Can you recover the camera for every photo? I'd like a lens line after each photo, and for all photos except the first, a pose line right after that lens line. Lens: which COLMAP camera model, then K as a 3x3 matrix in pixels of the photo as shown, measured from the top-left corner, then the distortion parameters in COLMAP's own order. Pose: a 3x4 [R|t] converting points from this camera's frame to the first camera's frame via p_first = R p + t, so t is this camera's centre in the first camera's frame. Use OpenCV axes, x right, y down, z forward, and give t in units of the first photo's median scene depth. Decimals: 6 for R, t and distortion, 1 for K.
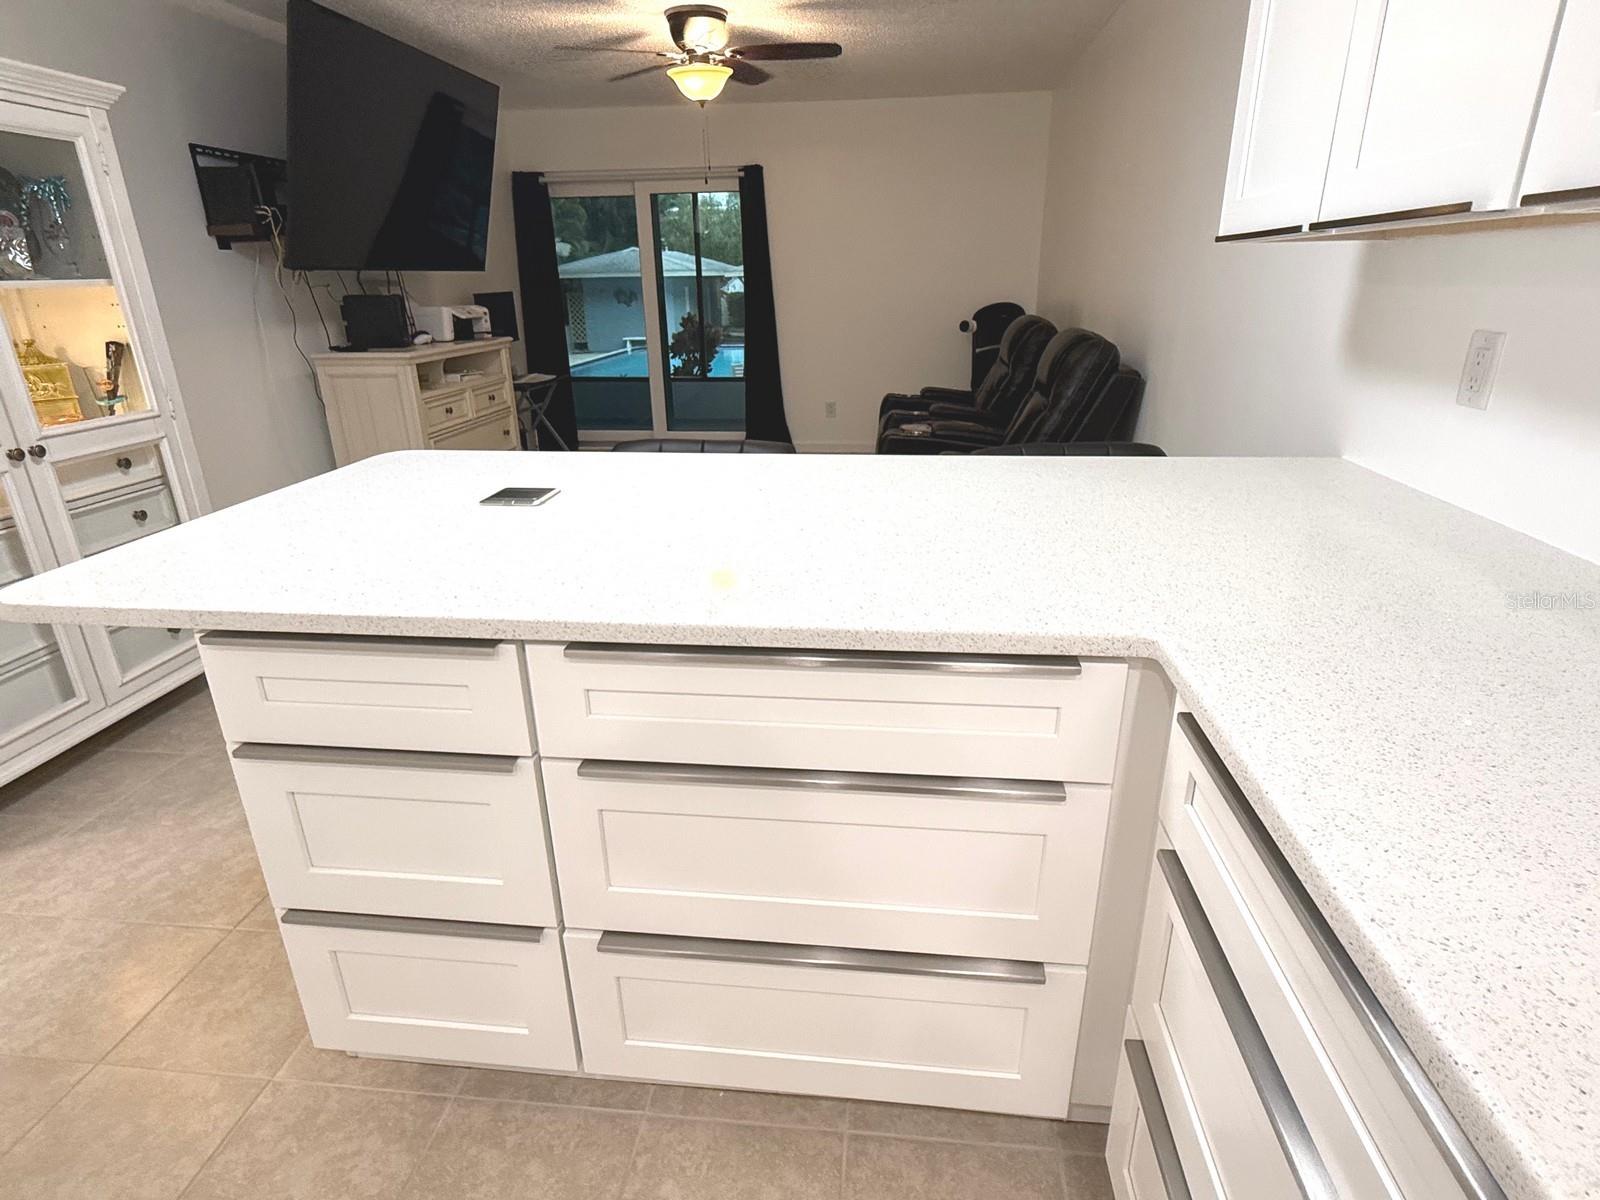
lens RADIAL K [[858.1, 0, 800.0], [0, 858.1, 600.0], [0, 0, 1]] dist [0.002973, -0.000630]
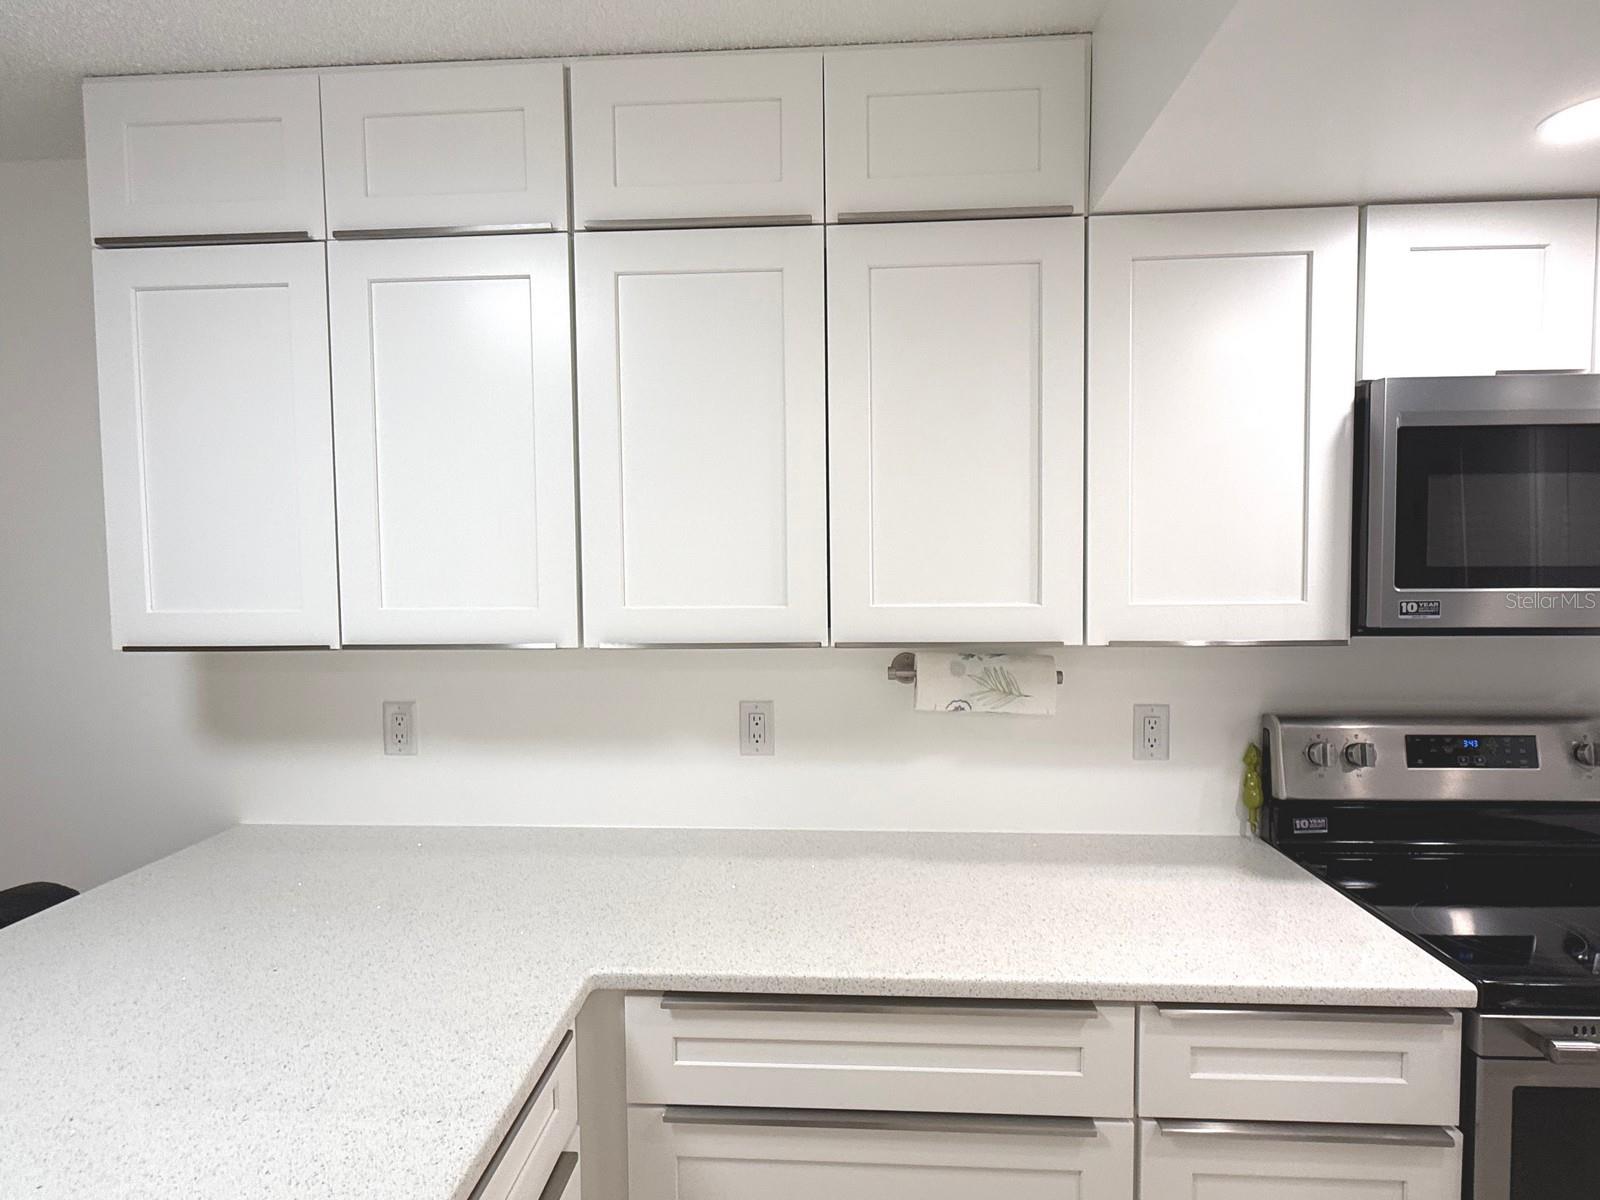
lens RADIAL K [[854.9, 0, 802.2], [0, 854.9, 595.4], [0, 0, 1]] dist [0.001425, 0.000609]
pose [[-0.058142, -0.026457, 0.997958, -0.193592], [0.361358, 0.931304, 0.045743, -0.095043], [-0.930612, 0.363280, -0.044588, 0.123125]]
